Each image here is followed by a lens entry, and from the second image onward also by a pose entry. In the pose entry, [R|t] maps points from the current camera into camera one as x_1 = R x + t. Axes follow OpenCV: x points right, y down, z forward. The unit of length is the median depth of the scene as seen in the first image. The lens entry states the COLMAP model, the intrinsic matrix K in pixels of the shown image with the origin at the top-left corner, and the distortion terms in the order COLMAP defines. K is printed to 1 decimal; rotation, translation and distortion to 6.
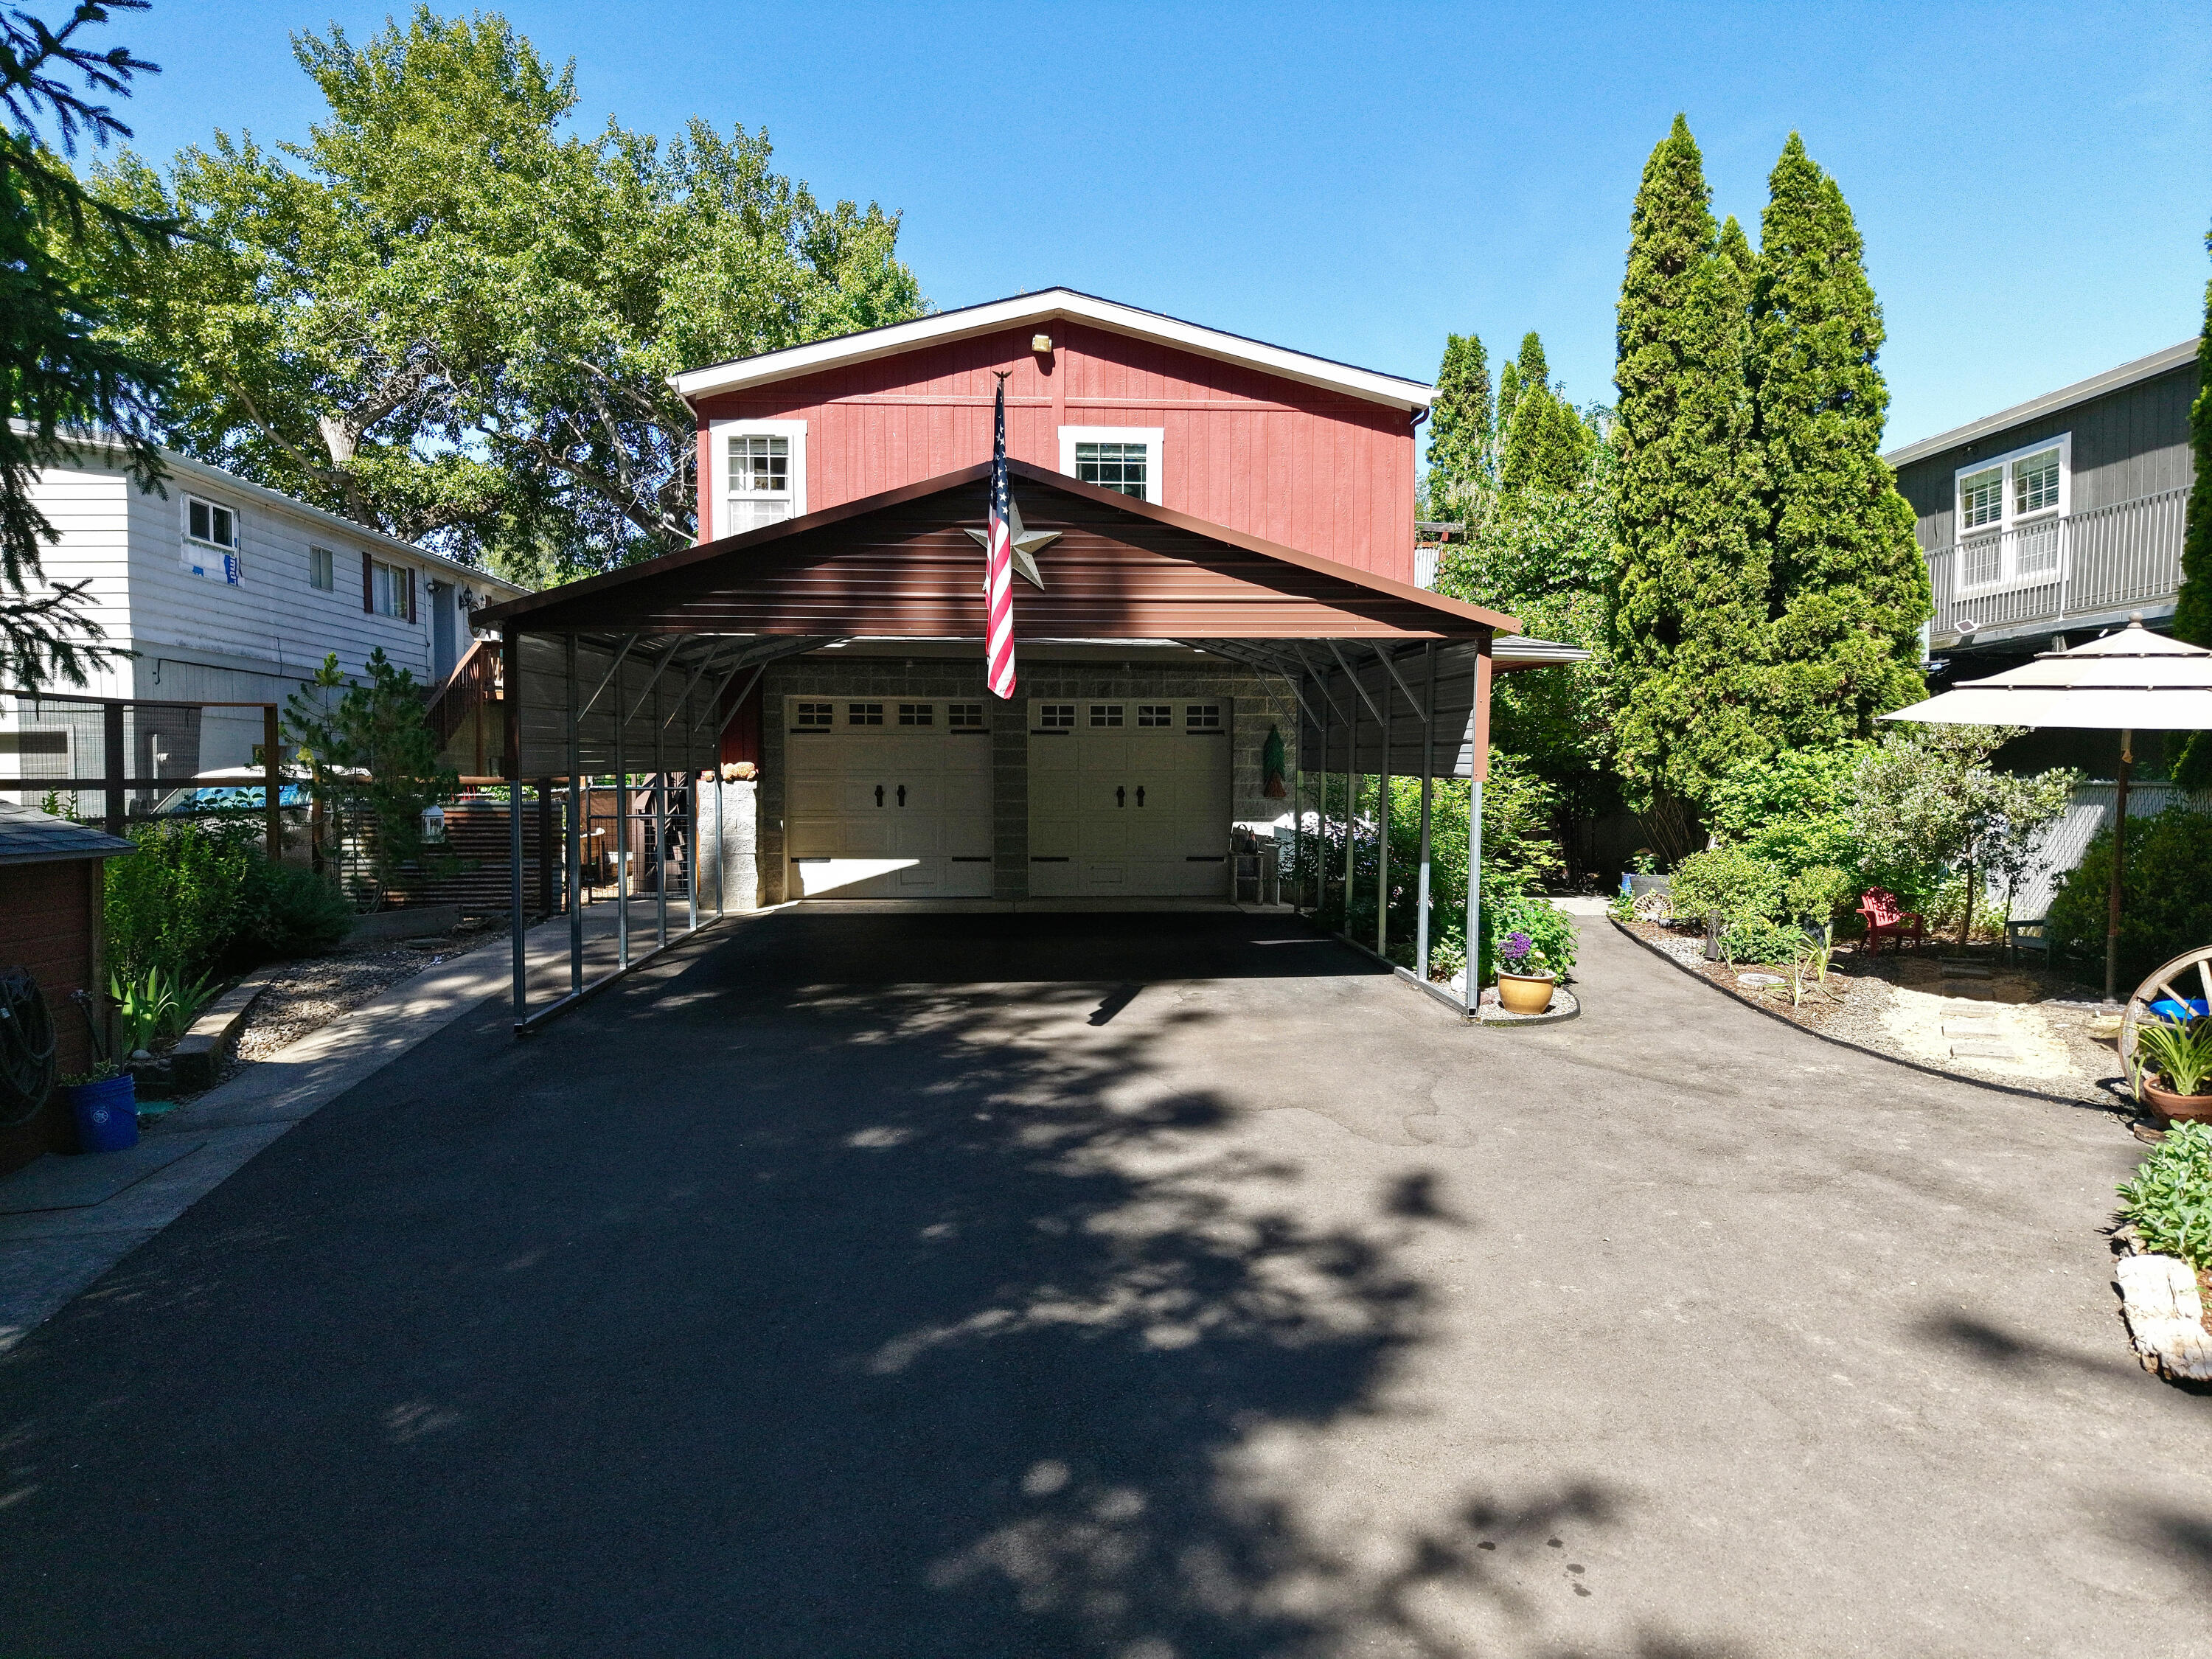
lens RADIAL K [[1477.5, 0, 1114.1], [0, 1477.5, 841.1], [0, 0, 1]] dist [0.016505, -0.011941]
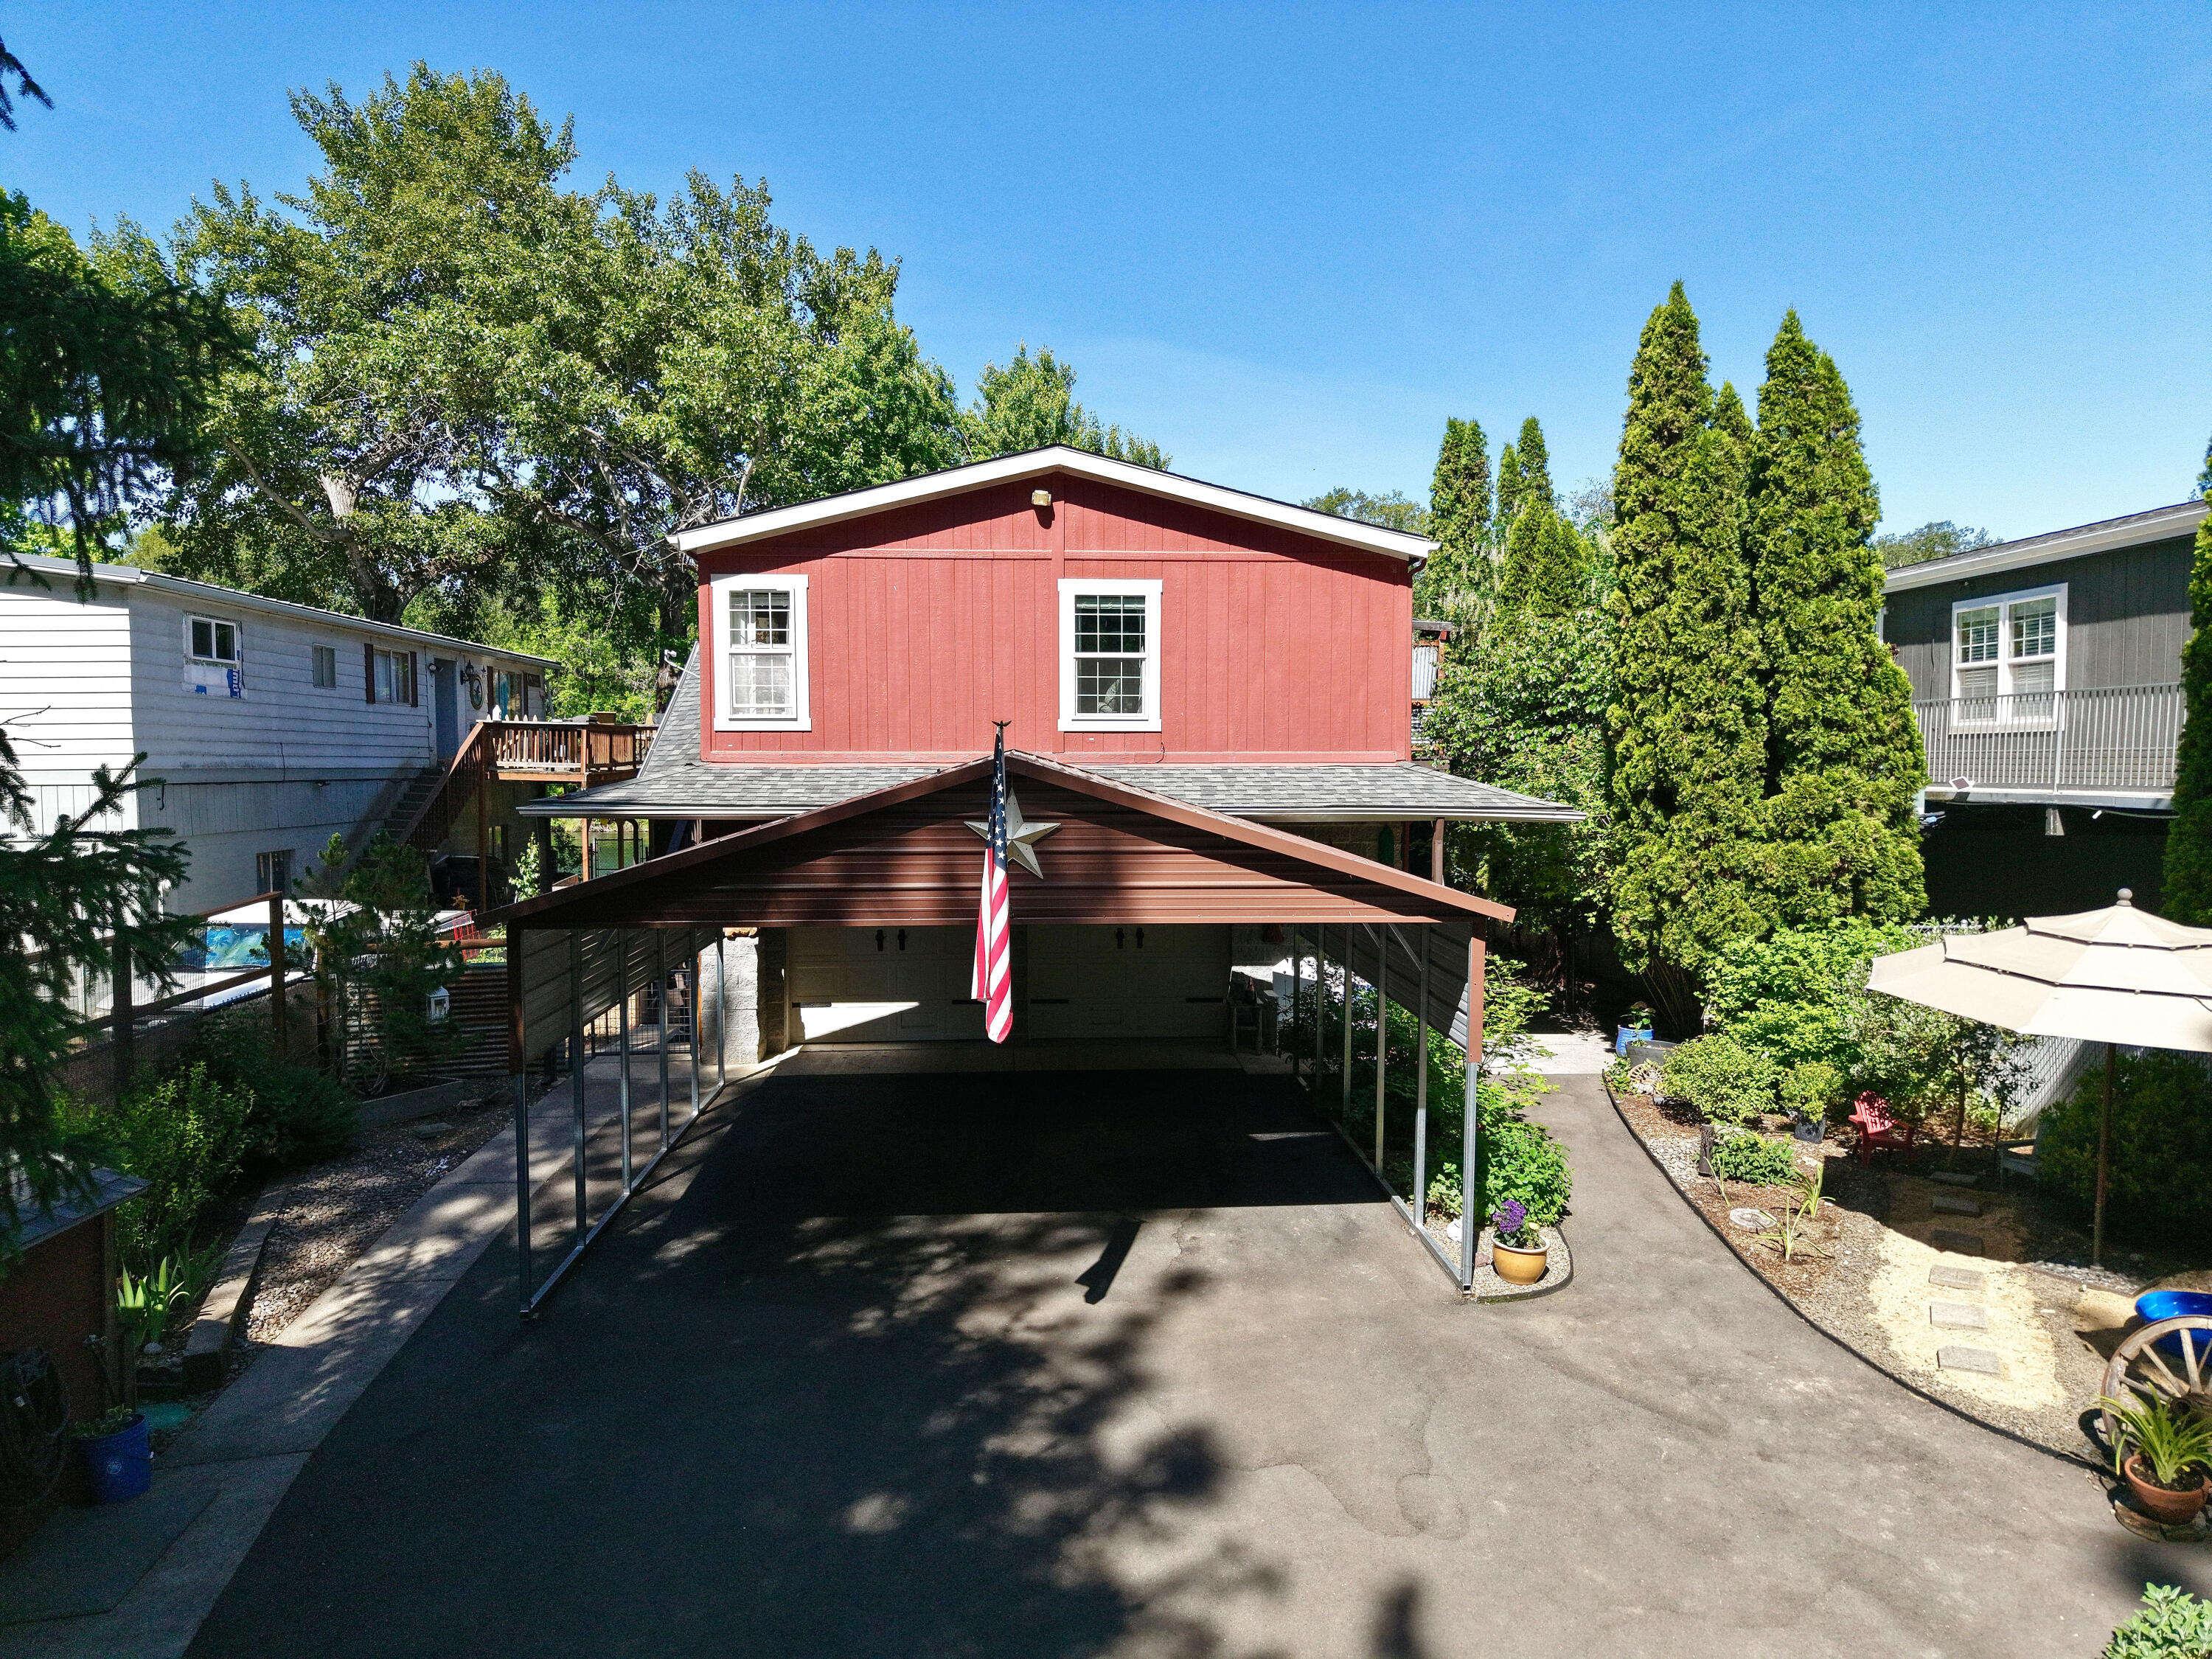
lens RADIAL K [[1477.5, 0, 1113.1], [0, 1477.5, 829.0], [0, 0, 1]] dist [0.016505, -0.011941]
pose [[0.999999, -0.000741, -0.001515, 0.001549], [0.000759, 0.999929, 0.011873, -0.132843], [0.001506, -0.011874, 0.999928, -0.005721]]
